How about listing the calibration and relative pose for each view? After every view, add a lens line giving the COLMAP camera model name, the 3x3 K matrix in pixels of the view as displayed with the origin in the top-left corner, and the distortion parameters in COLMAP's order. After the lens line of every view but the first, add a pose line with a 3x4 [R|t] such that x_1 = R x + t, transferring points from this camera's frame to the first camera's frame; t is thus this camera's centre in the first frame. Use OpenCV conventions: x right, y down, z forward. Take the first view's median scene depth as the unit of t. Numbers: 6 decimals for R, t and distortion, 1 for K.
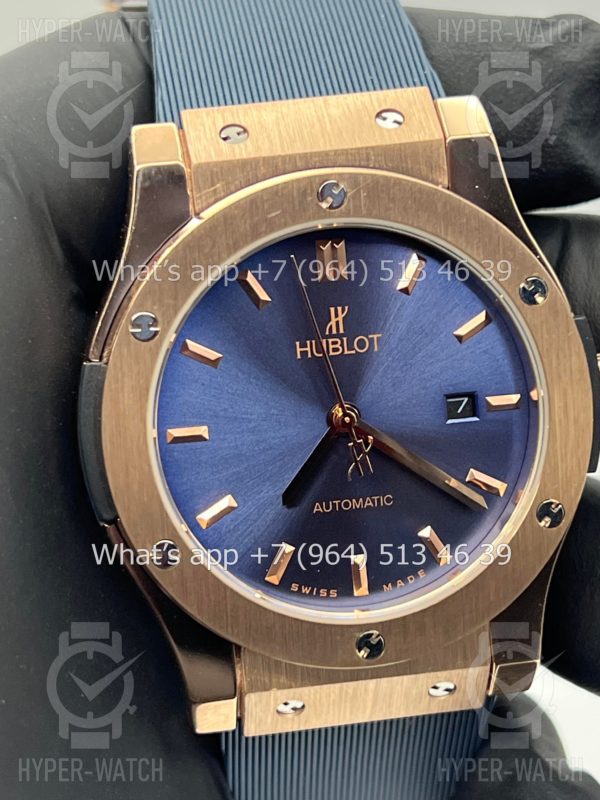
lens RADIAL K [[1835.6, 0, 303.2], [0, 1835.6, 397.9], [0, 0, 1]] dist [0.296555, 0.000000]
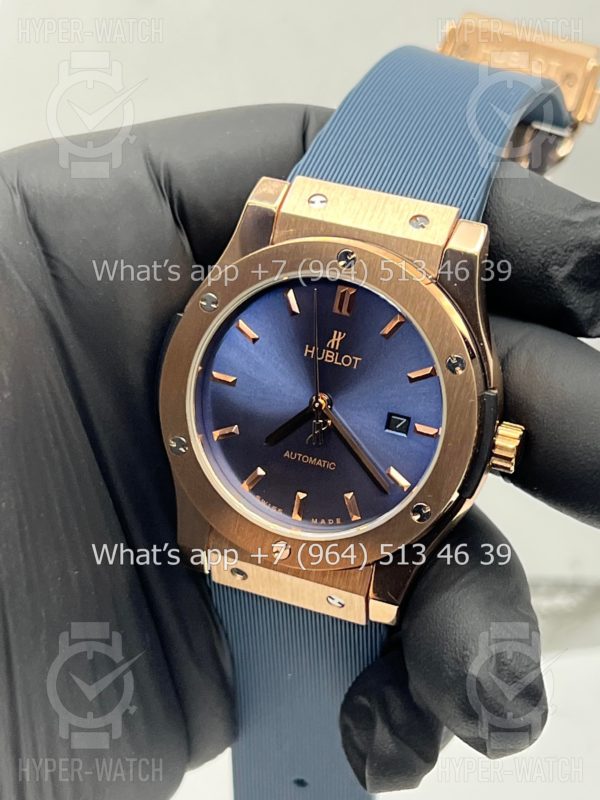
lens RADIAL K [[1835.6, 0, 299.8], [0, 1835.6, 403.2], [0, 0, 1]] dist [0.296555, 0.000000]
pose [[0.864882, 0.336665, -0.372339, 0.563594], [-0.322042, 0.941117, 0.102896, -0.137604], [0.385056, 0.030916, 0.922375, -0.382492]]
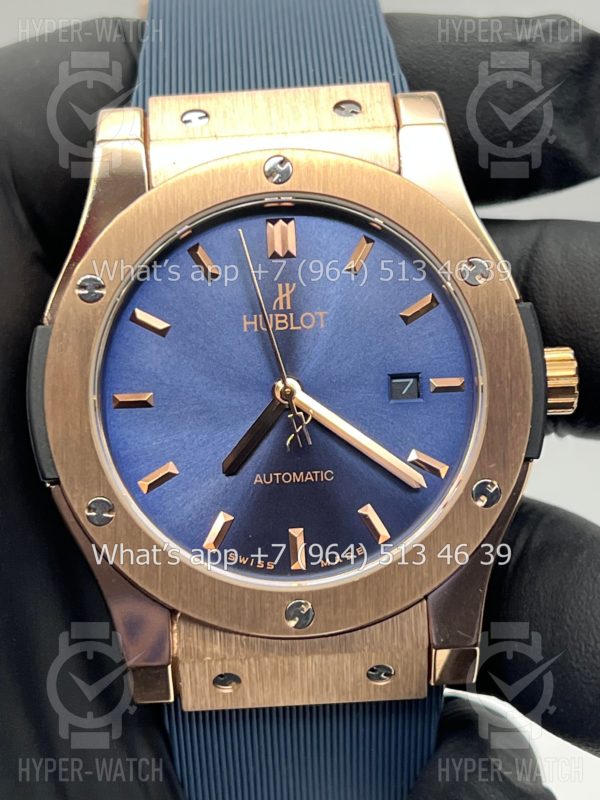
lens RADIAL K [[1835.6, 0, 296.9], [0, 1835.6, 392.4], [0, 0, 1]] dist [0.296555, 0.000000]
pose [[0.992777, 0.033589, -0.115173, 0.144960], [-0.046881, 0.992291, -0.114722, 0.128060], [0.110432, 0.119293, 0.986698, -0.004663]]
